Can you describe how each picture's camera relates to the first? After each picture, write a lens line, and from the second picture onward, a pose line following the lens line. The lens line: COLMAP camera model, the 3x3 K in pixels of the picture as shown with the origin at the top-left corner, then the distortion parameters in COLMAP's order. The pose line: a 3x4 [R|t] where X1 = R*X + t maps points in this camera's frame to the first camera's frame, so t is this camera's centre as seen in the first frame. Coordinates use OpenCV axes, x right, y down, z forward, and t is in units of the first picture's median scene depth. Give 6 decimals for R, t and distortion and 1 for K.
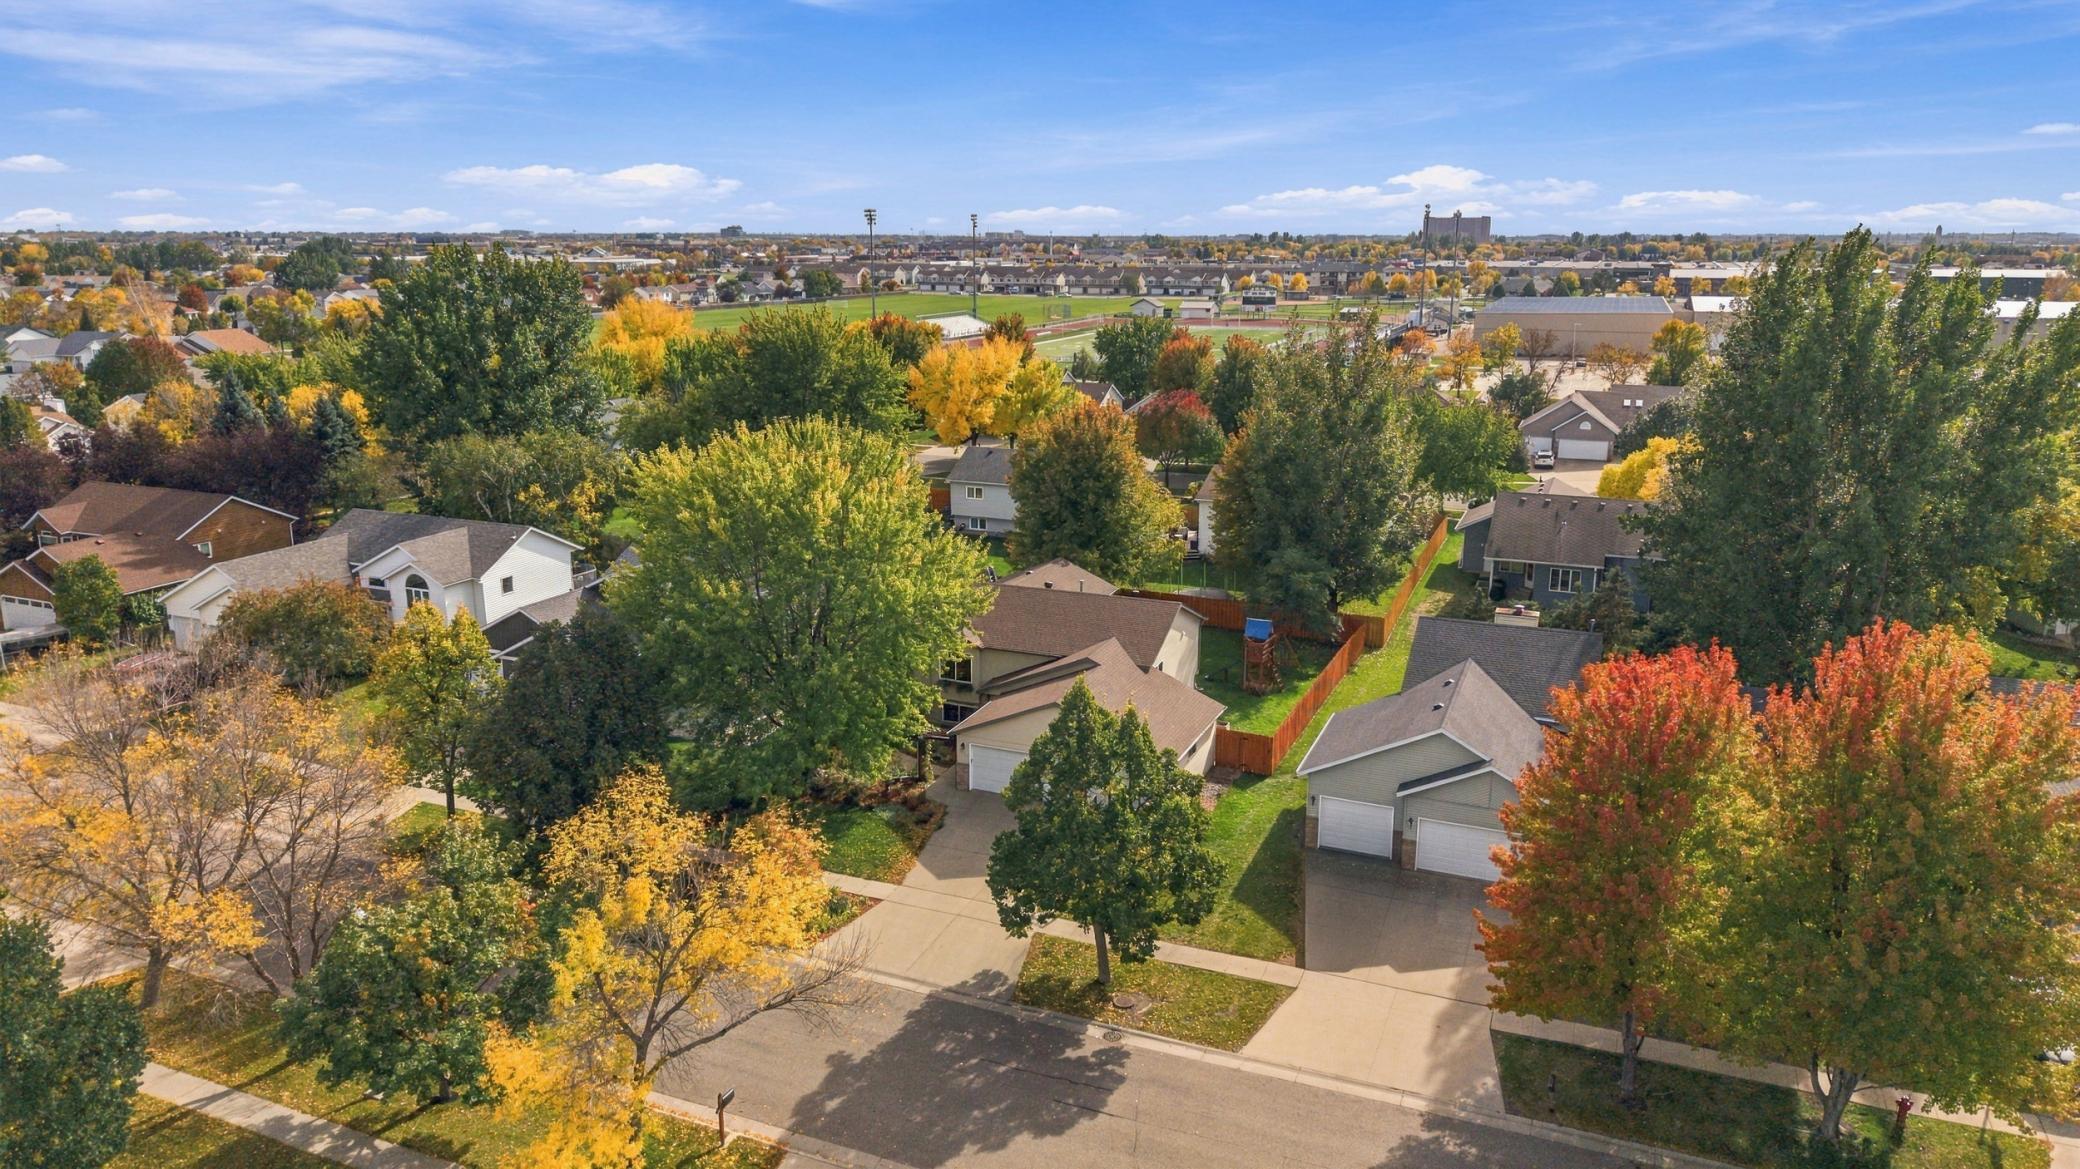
lens RADIAL K [[1386.5, 0, 1040.0], [0, 1386.5, 584.5], [0, 0, 1]] dist [0.044811, -0.061173]
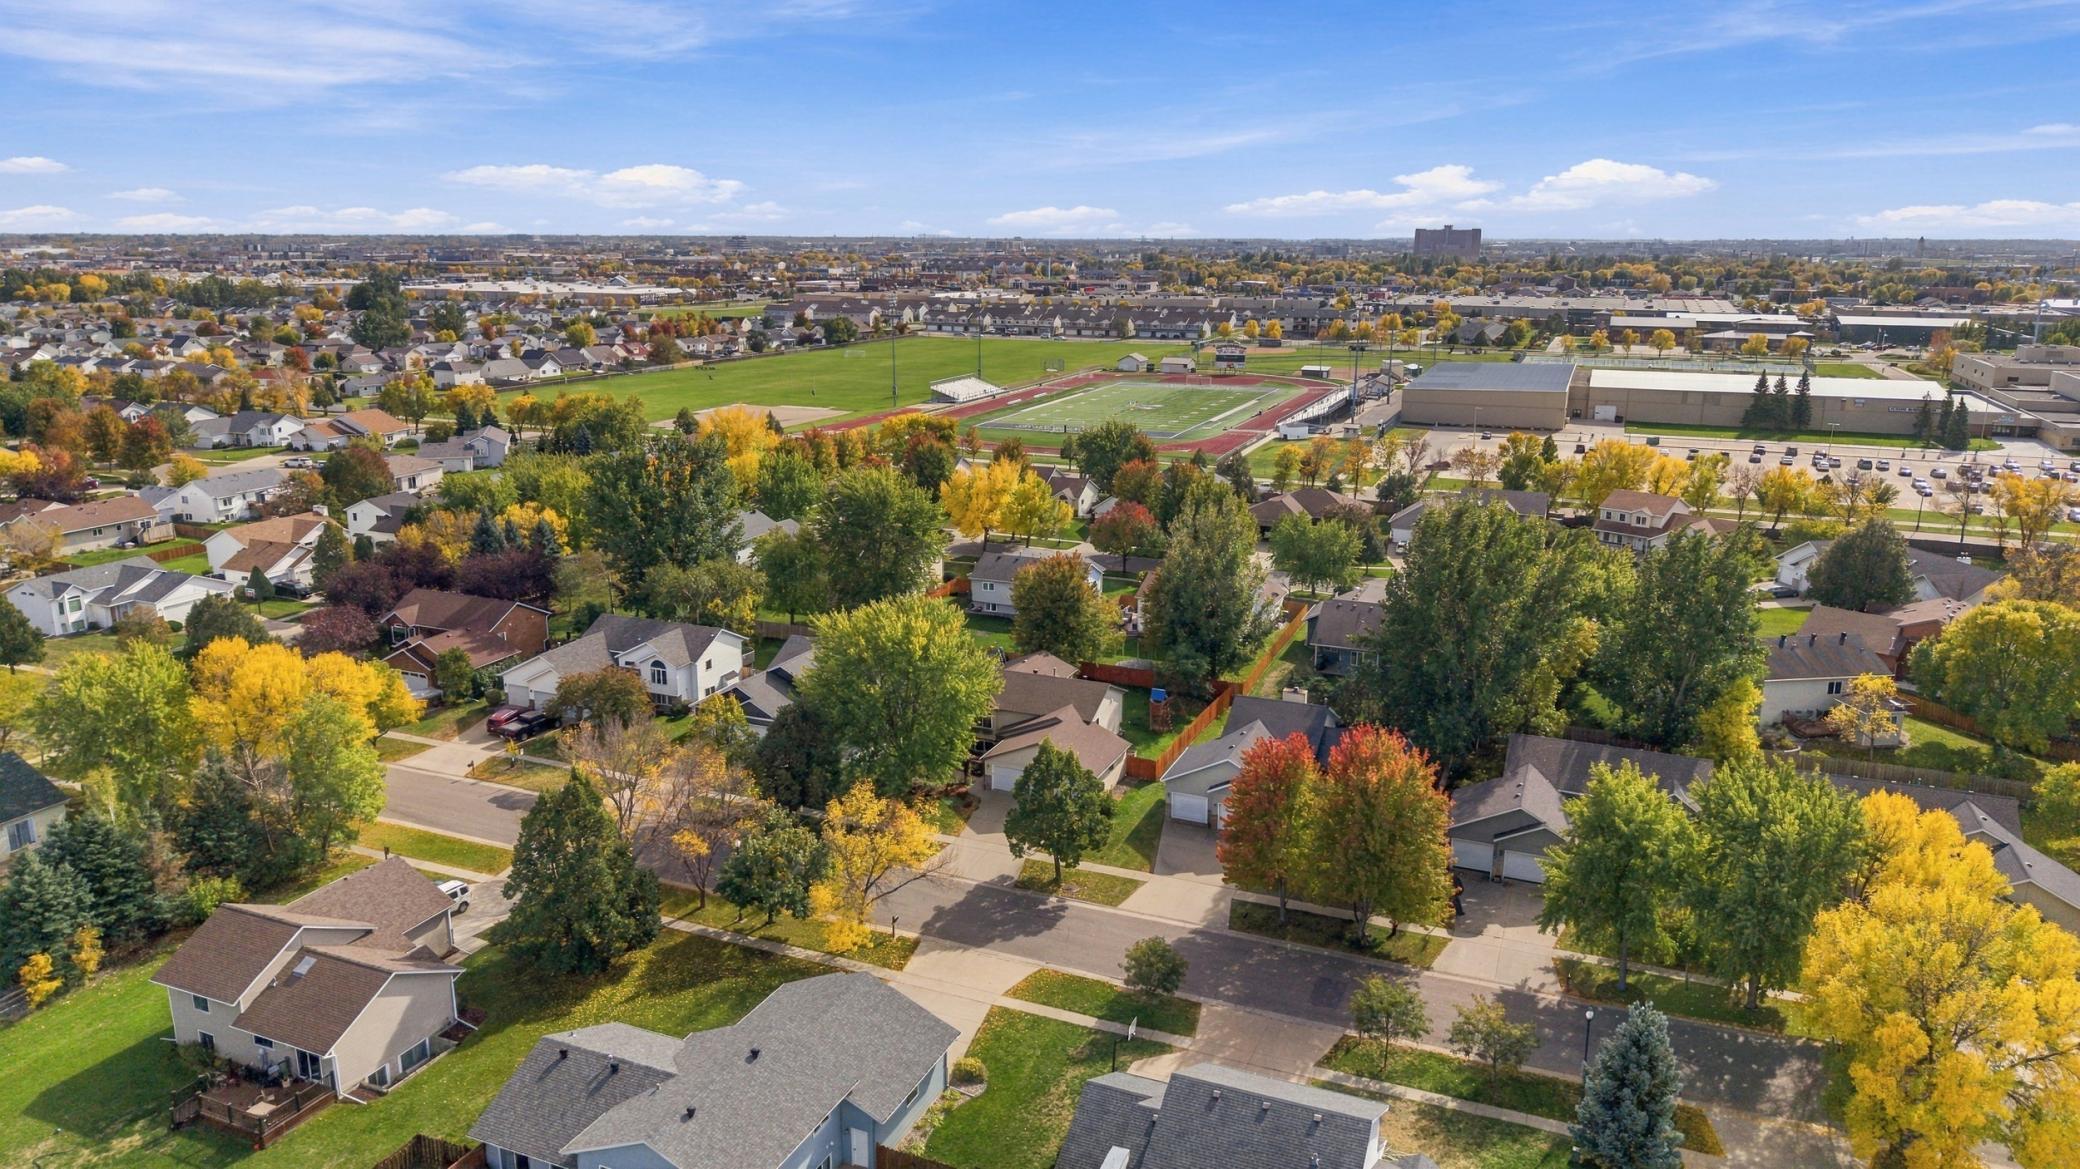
lens RADIAL K [[1386.5, 0, 1040.0], [0, 1386.5, 584.5], [0, 0, 1]] dist [0.044811, -0.061173]
pose [[0.999999, 0.000857, 0.000601, 0.010705], [-0.000857, 1.000000, -0.000028, -0.109259], [-0.000601, 0.000027, 1.000000, -0.742176]]
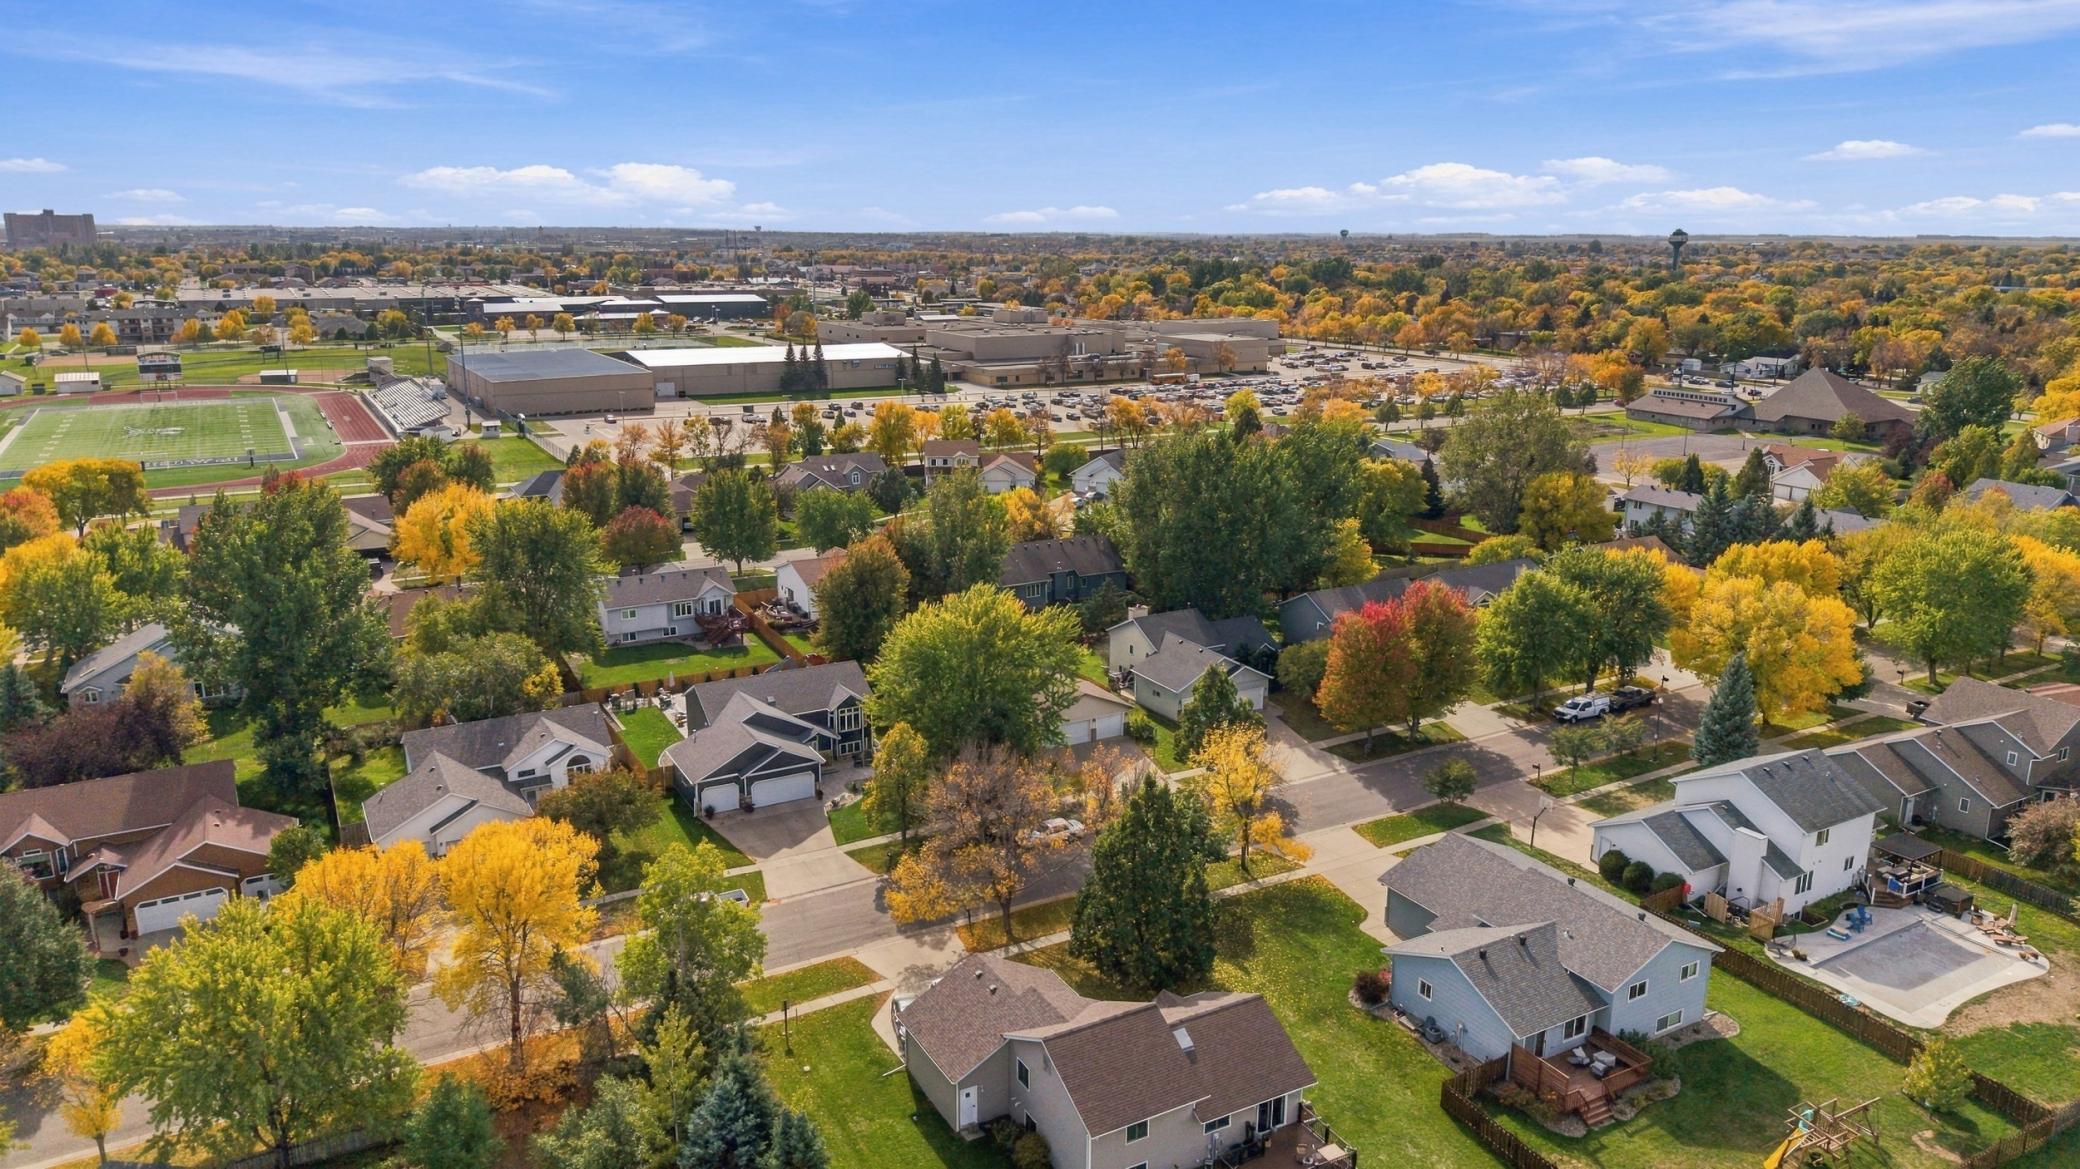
lens RADIAL K [[1386.5, 0, 1040.0], [0, 1386.5, 584.5], [0, 0, 1]] dist [0.044811, -0.061173]
pose [[0.609698, -0.194646, 0.768363, -1.306849], [0.188531, 0.977171, 0.097943, -0.239300], [-0.769886, 0.085145, 0.632476, -0.227556]]
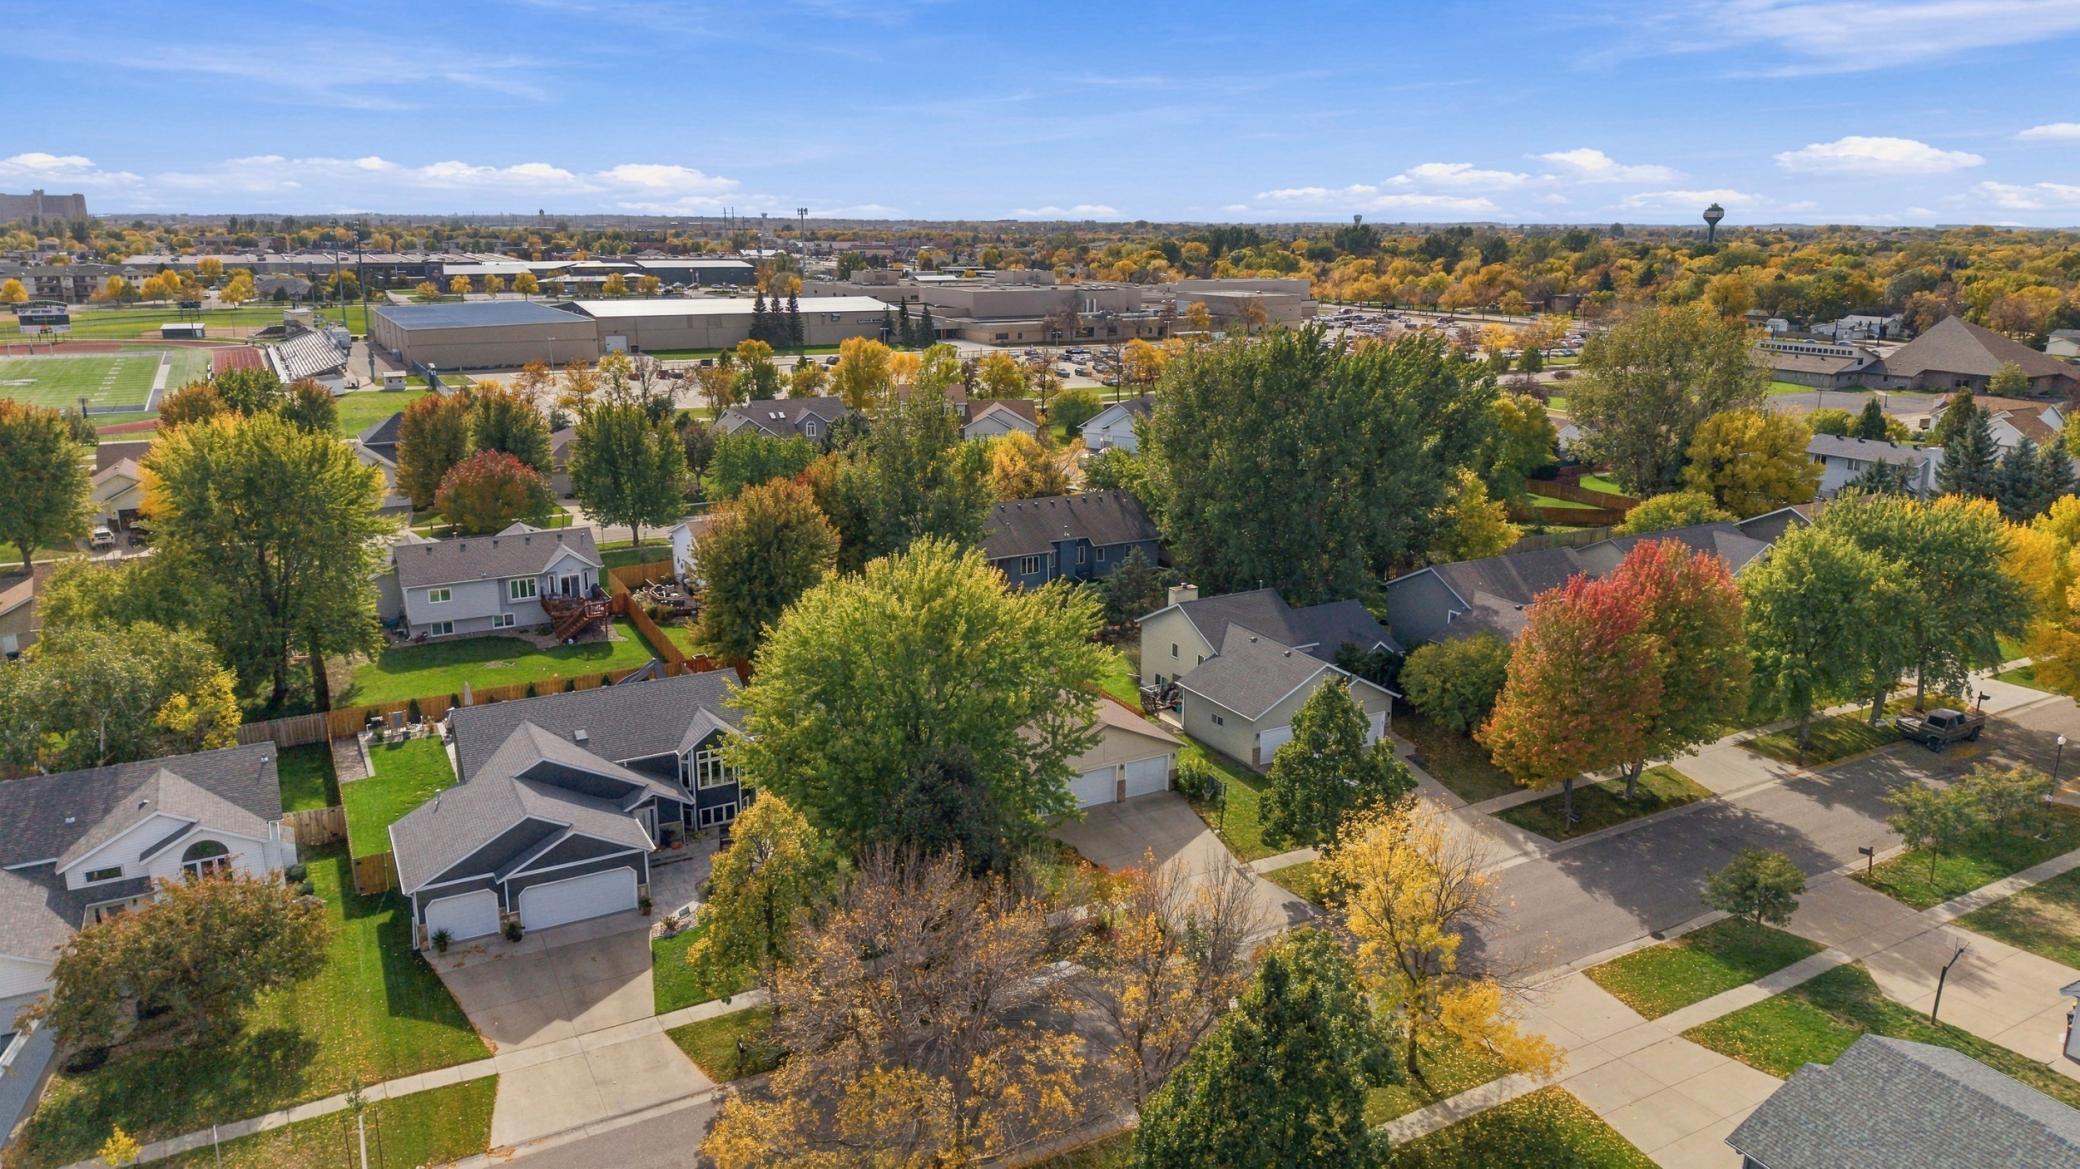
lens RADIAL K [[1386.5, 0, 1040.0], [0, 1386.5, 584.5], [0, 0, 1]] dist [0.044811, -0.061173]
pose [[0.614405, -0.197918, 0.763764, -0.797719], [0.186228, 0.977053, 0.103379, -0.150923], [-0.766698, 0.078717, 0.637164, 0.184334]]
